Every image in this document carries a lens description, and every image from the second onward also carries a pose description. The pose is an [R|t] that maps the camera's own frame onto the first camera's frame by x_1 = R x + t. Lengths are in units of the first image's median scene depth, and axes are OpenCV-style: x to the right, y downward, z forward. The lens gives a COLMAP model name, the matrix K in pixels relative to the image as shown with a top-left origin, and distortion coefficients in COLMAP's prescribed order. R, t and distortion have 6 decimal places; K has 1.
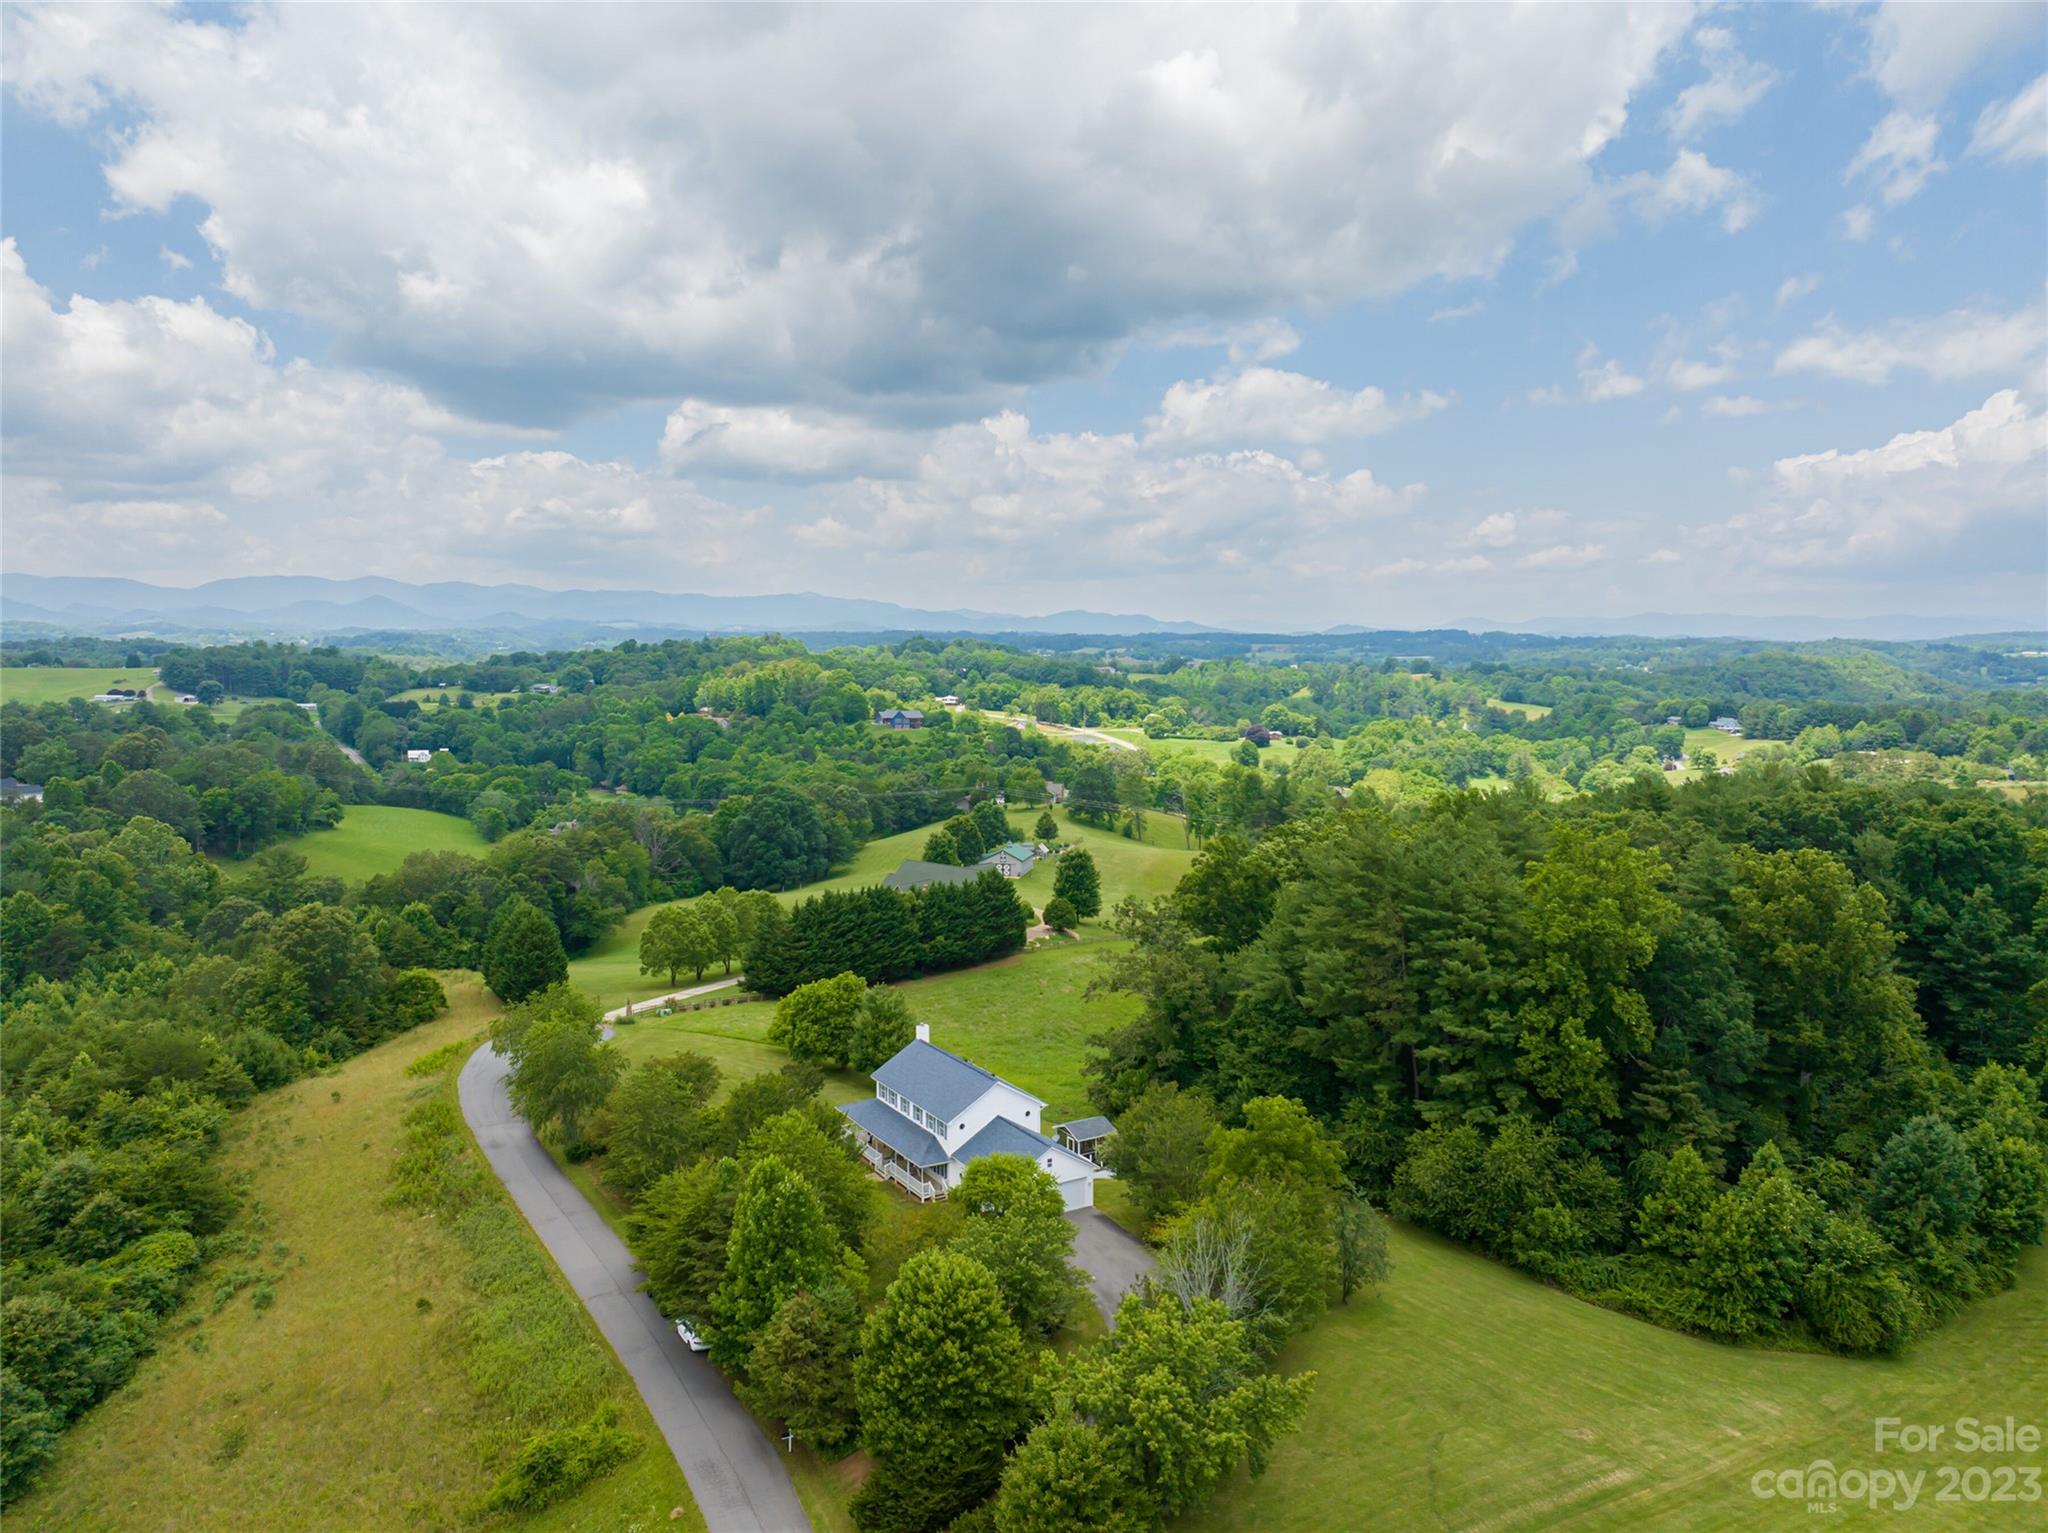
lens RADIAL K [[1450.1, 0, 1030.0], [0, 1450.1, 771.9], [0, 0, 1]] dist [-0.038993, -0.010614]
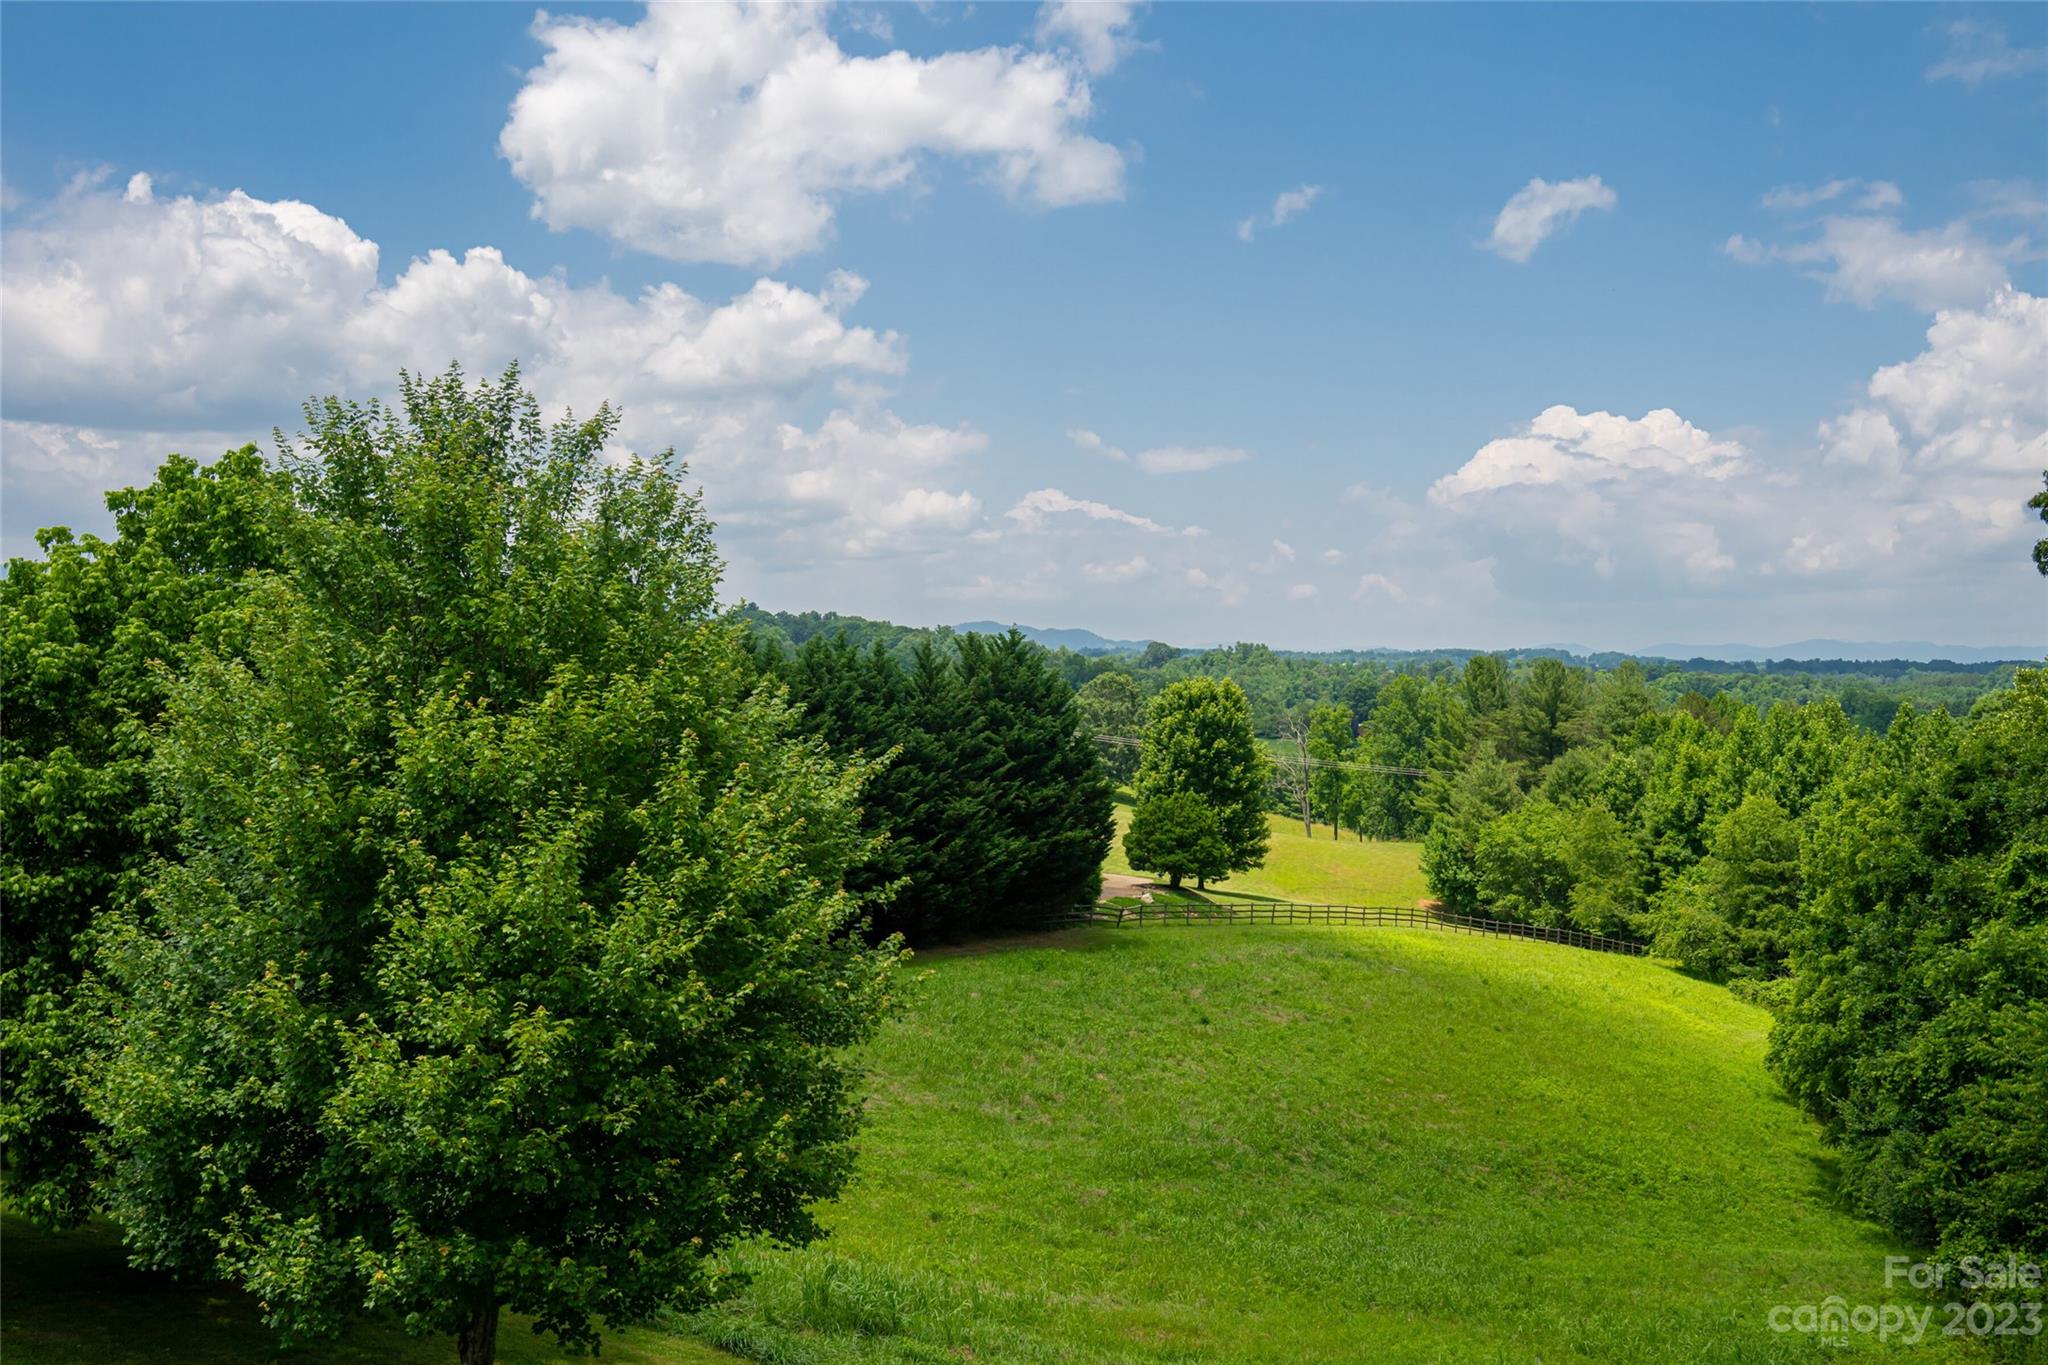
lens RADIAL K [[2148.9, 0, 1027.5], [0, 2148.9, 670.4], [0, 0, 1]] dist [0.014195, 0.000000]
pose [[0.998486, 0.012566, 0.053559, -0.055240], [-0.007650, 0.995820, -0.091018, 0.138955], [-0.054479, 0.090470, 0.994408, 0.657359]]
